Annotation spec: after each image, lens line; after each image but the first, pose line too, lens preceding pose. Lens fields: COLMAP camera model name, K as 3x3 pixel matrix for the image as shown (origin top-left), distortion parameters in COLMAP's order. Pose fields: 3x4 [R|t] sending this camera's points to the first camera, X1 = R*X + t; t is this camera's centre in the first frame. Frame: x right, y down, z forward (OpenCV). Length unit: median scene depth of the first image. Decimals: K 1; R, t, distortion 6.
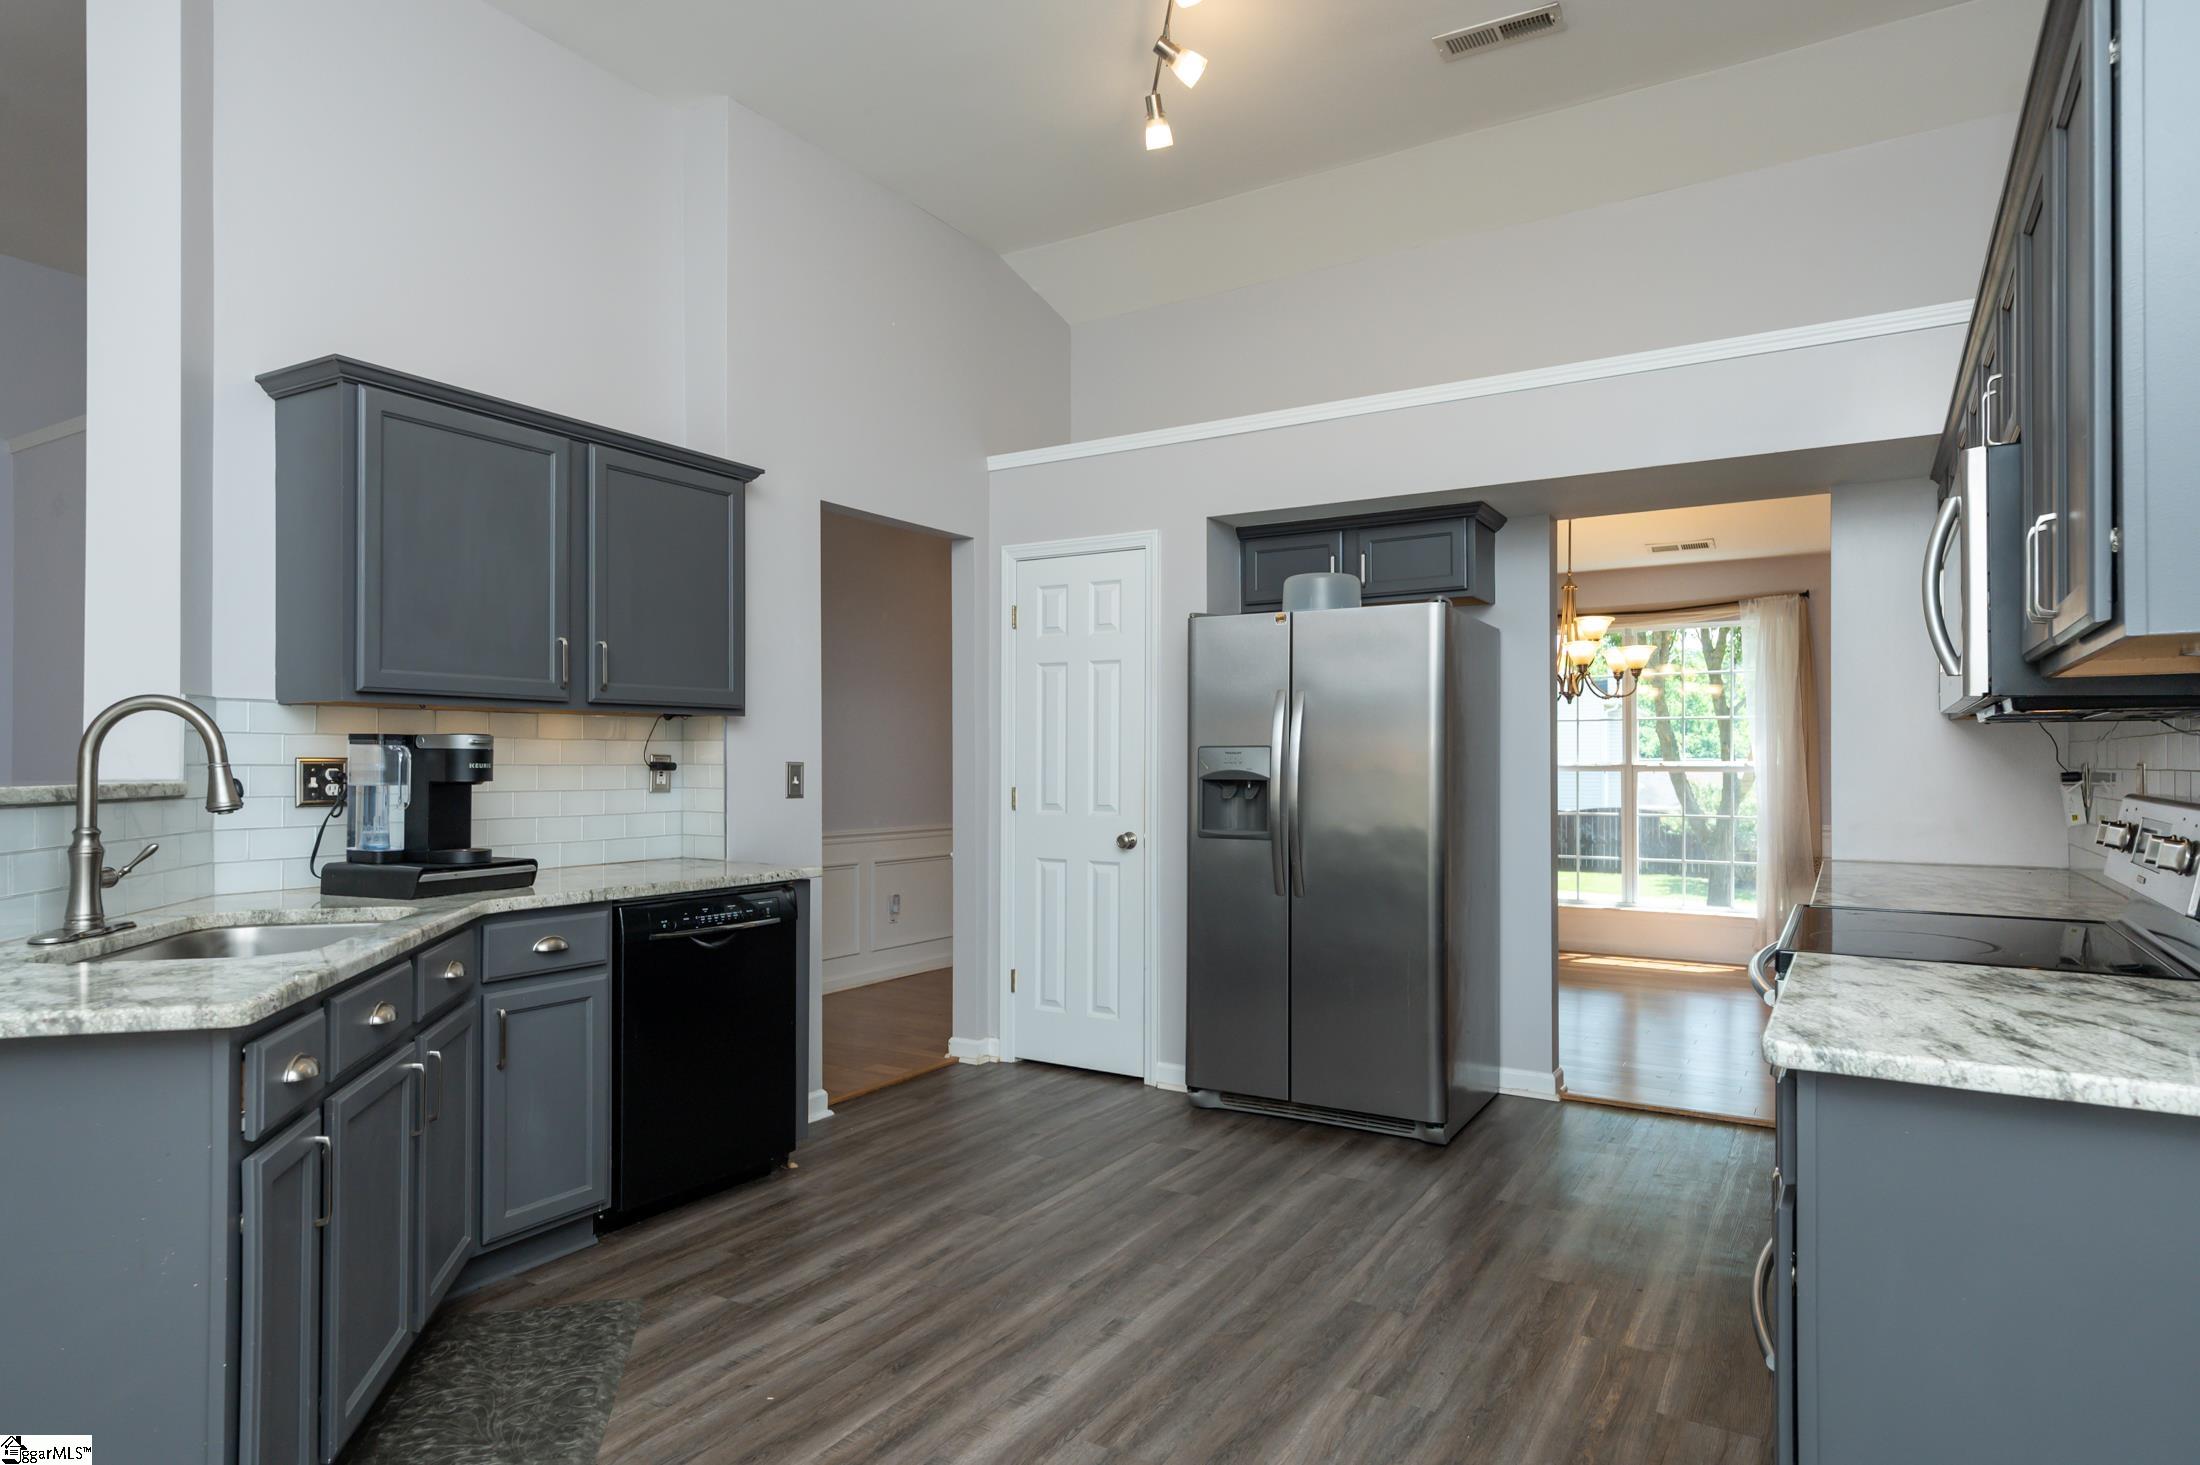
lens RADIAL K [[1257.9, 0, 1104.1], [0, 1257.9, 749.1], [0, 0, 1]] dist [0.019206, -0.006268]
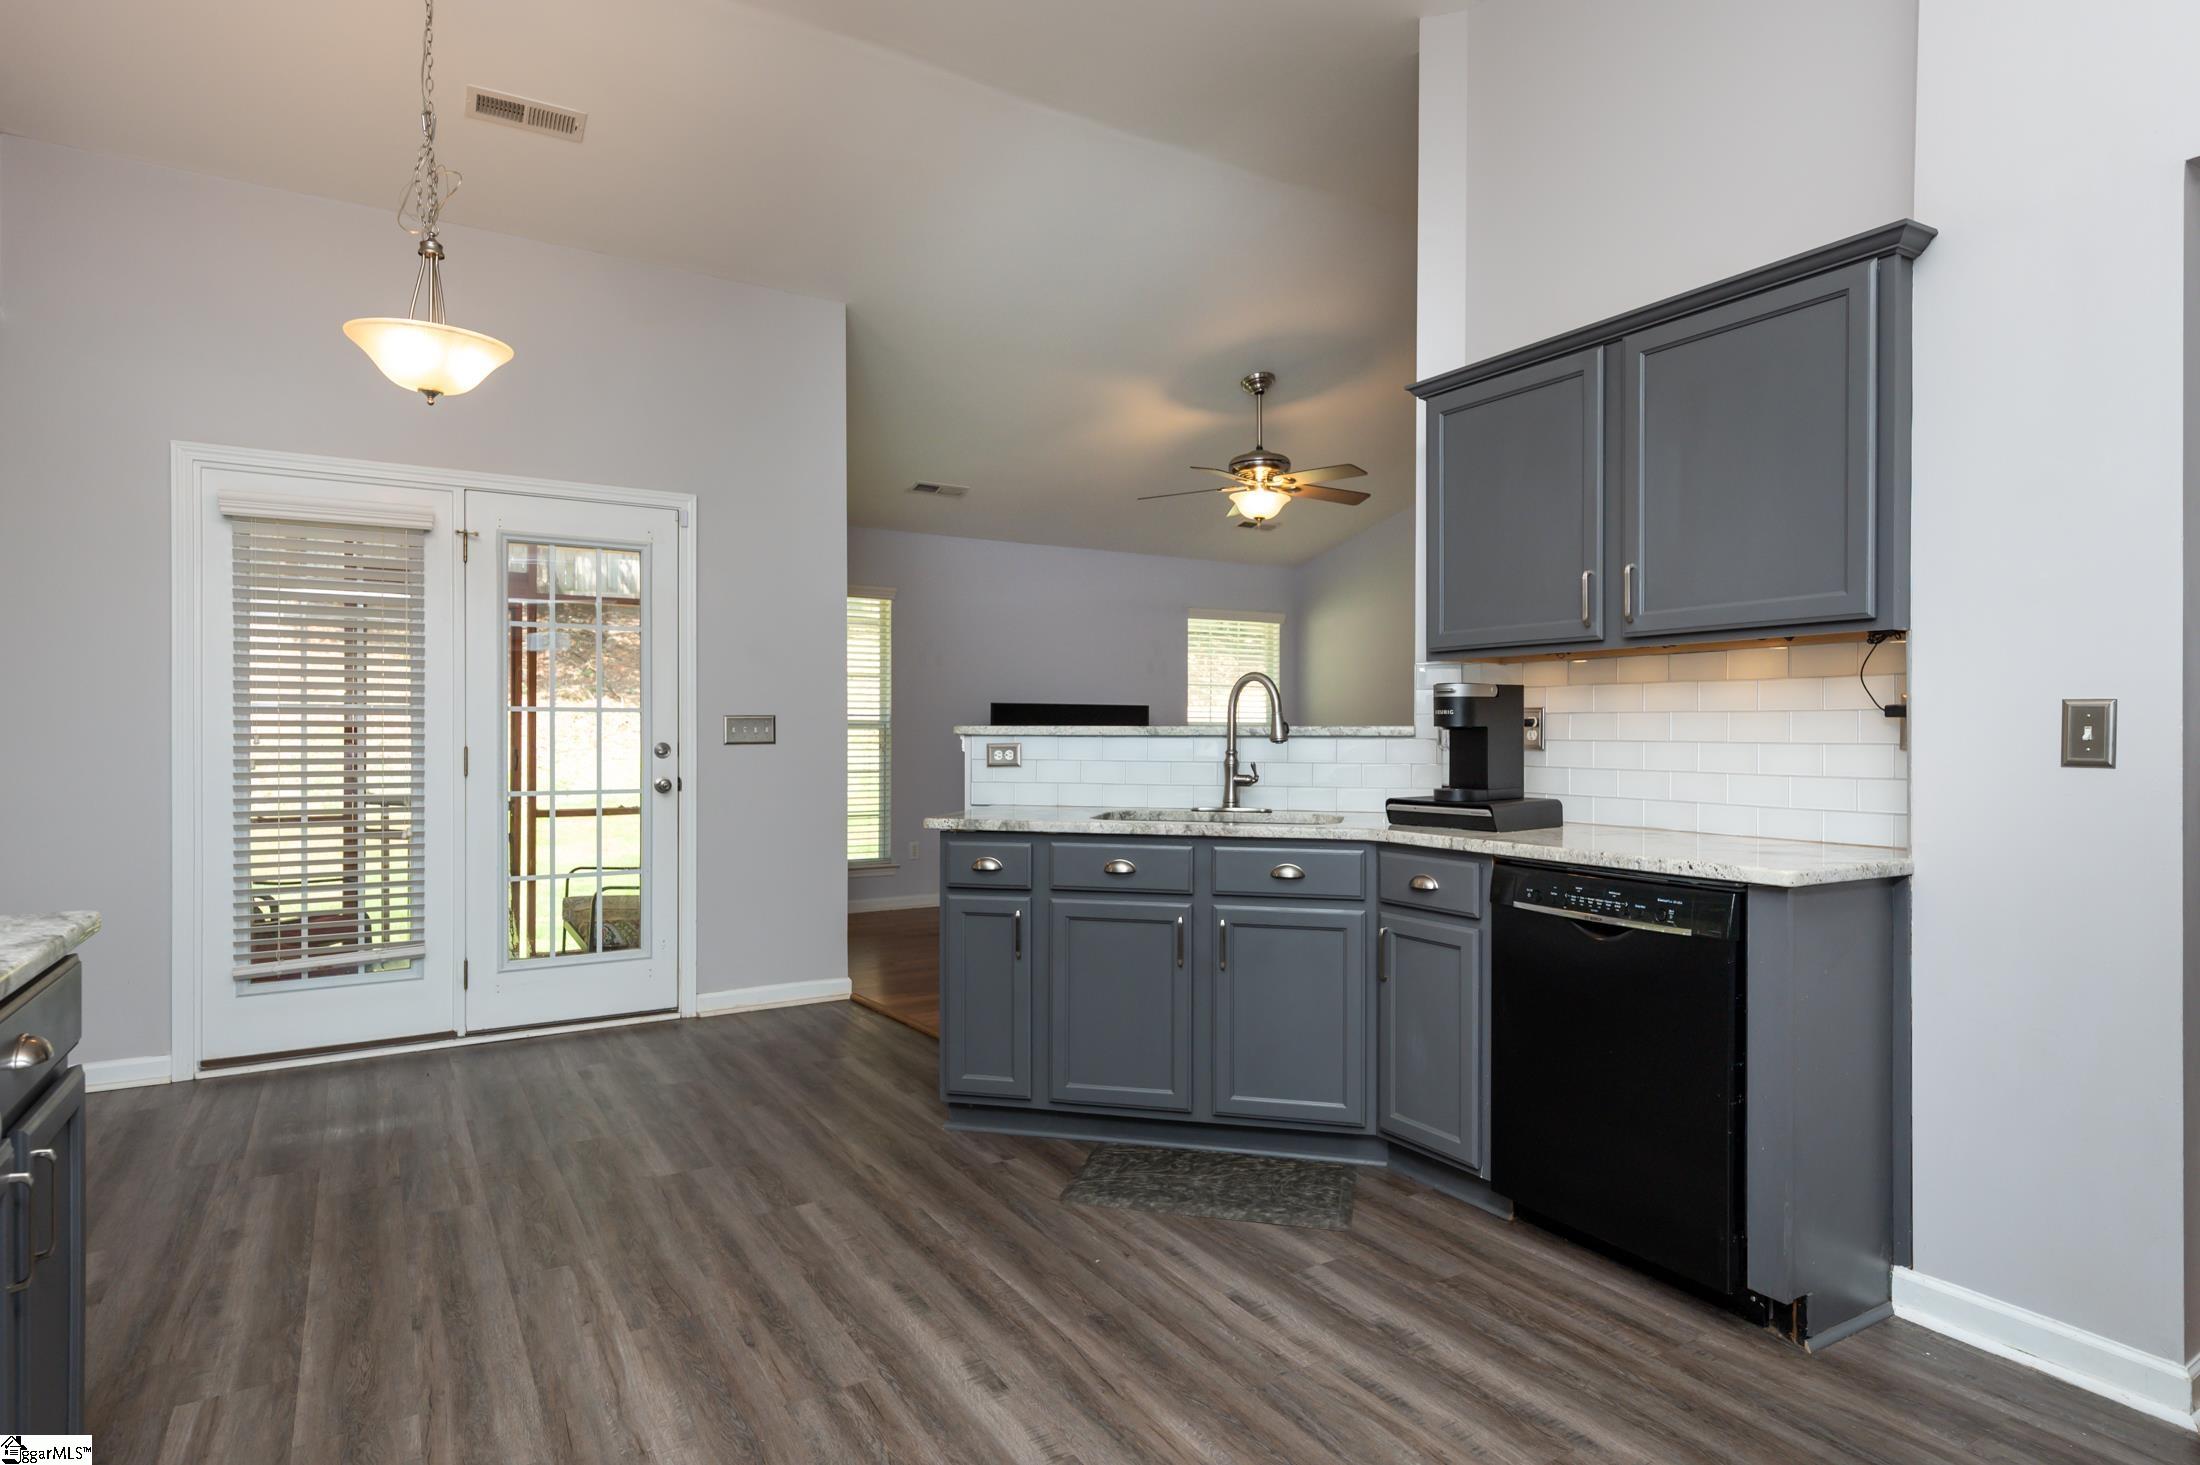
lens RADIAL K [[1192.2, 0, 1090.1], [0, 1192.2, 727.8], [0, 0, 1]] dist [0.016852, -0.000595]
pose [[-0.471445, -0.001020, -0.881895, 0.534460], [0.009856, 0.999931, -0.006425, 0.029052], [0.881840, -0.011721, -0.471403, 1.163011]]
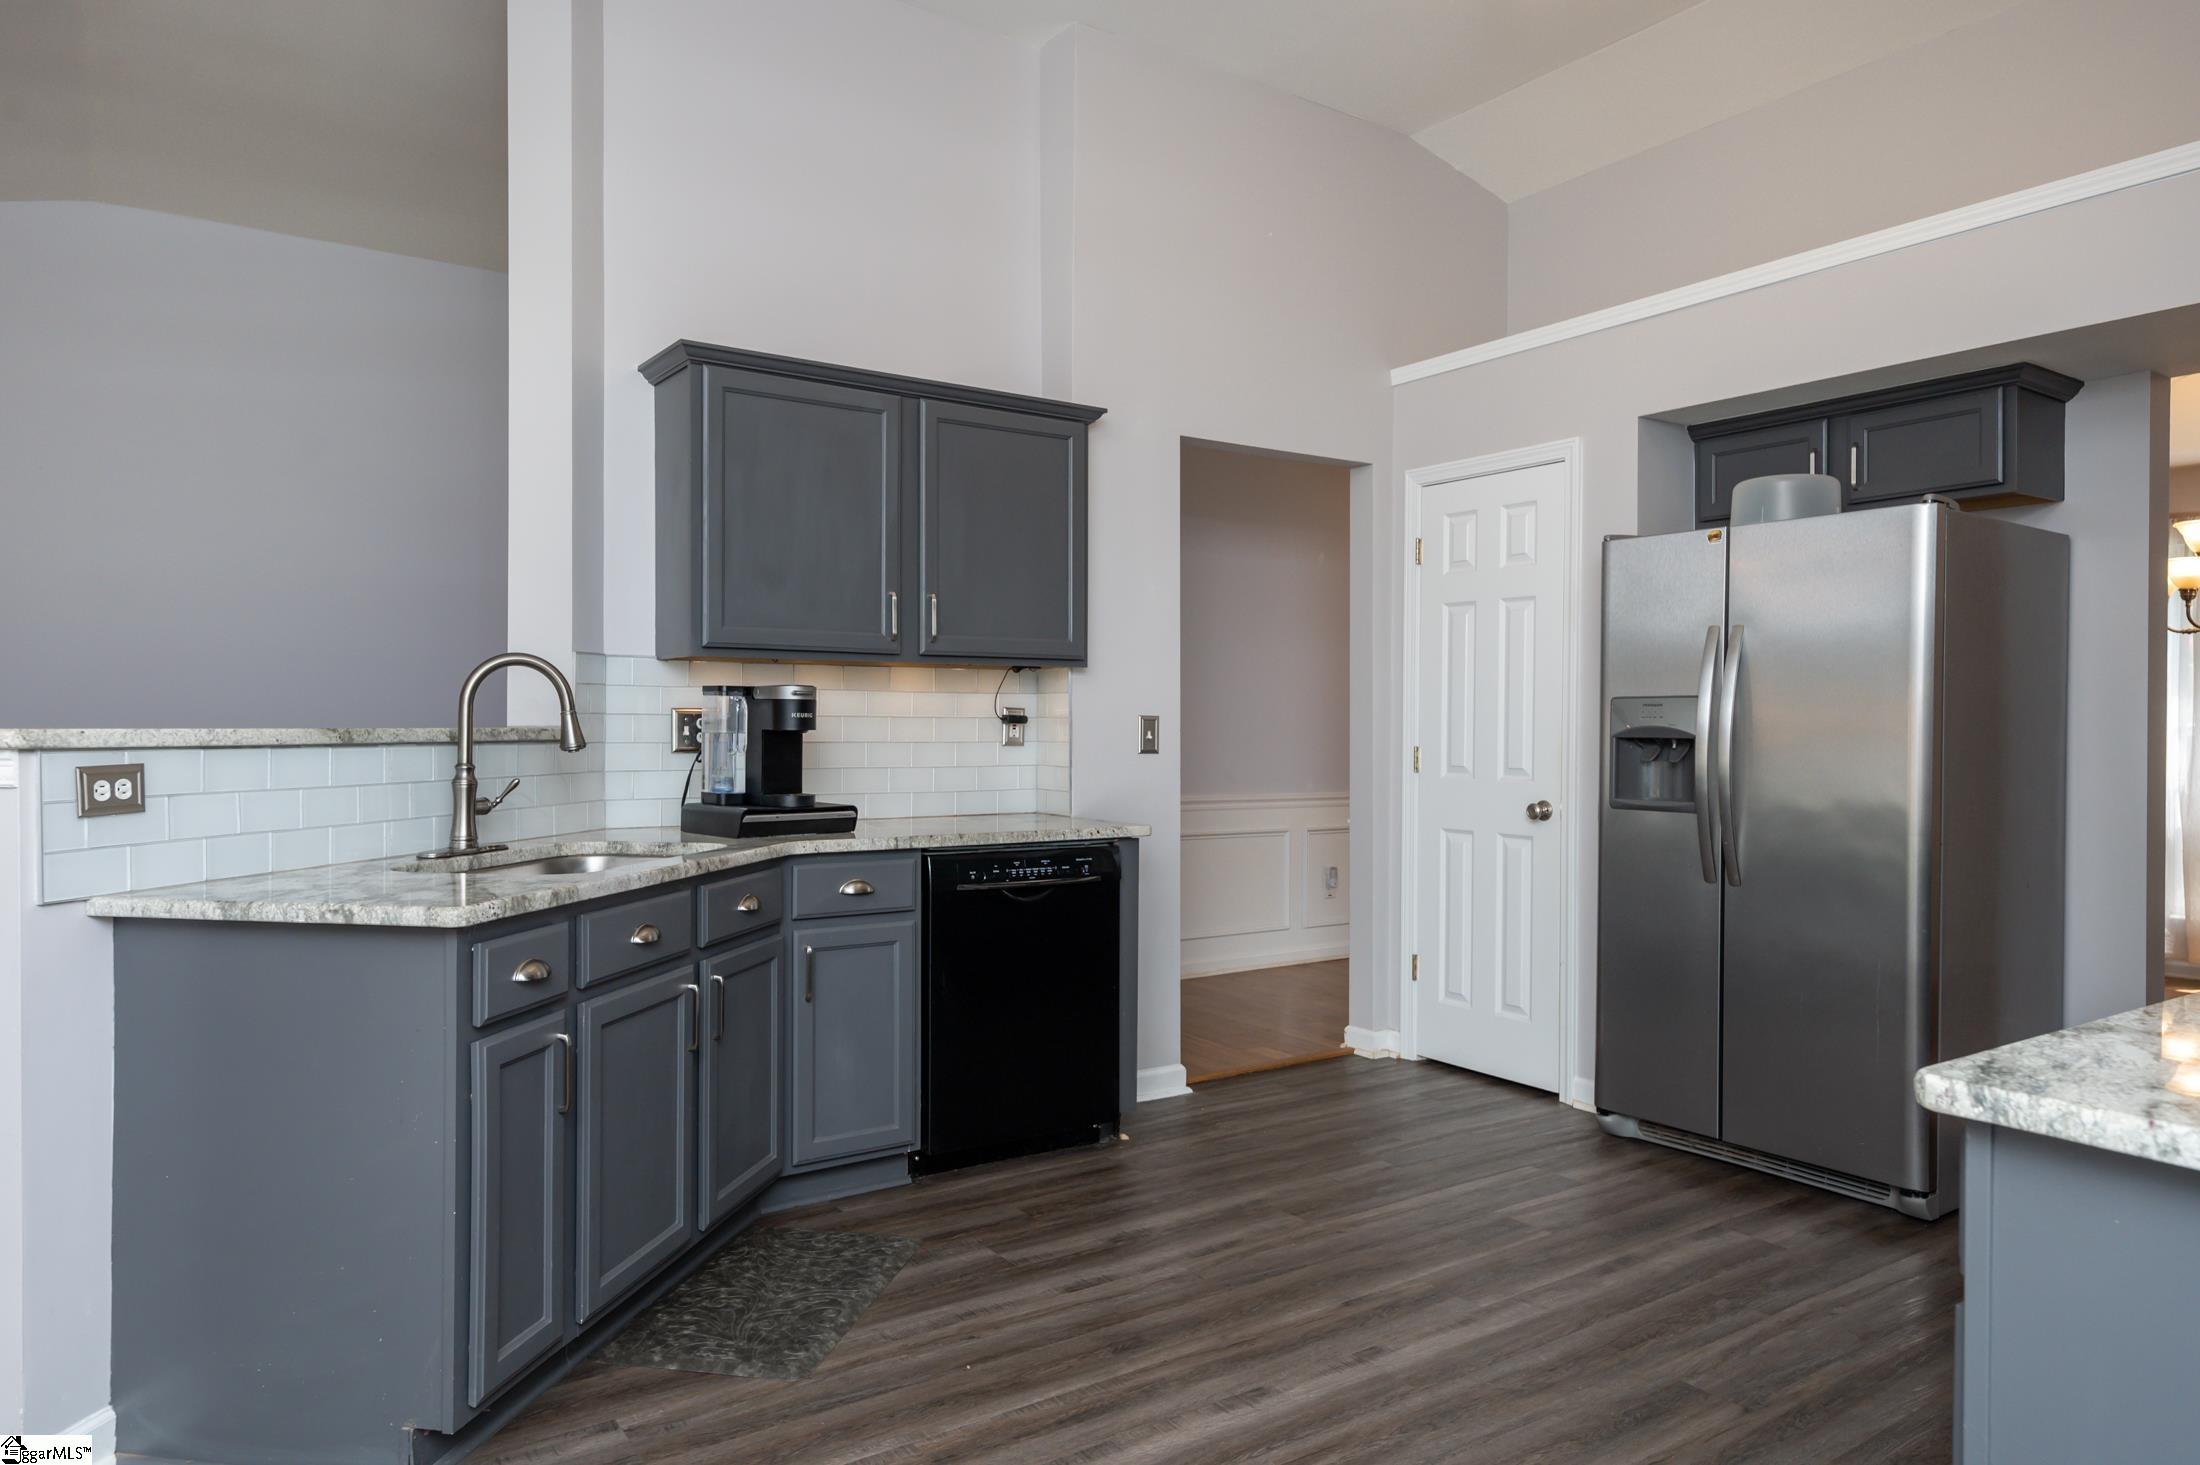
lens RADIAL K [[1407.0, 0, 1095.2], [0, 1407.0, 732.0], [0, 0, 1]] dist [0.025264, -0.012840]
pose [[0.911136, 0.005447, -0.412070, 0.205028], [0.000396, 0.999901, 0.014092, 0.010305], [0.412106, -0.013003, 0.911043, 0.027690]]
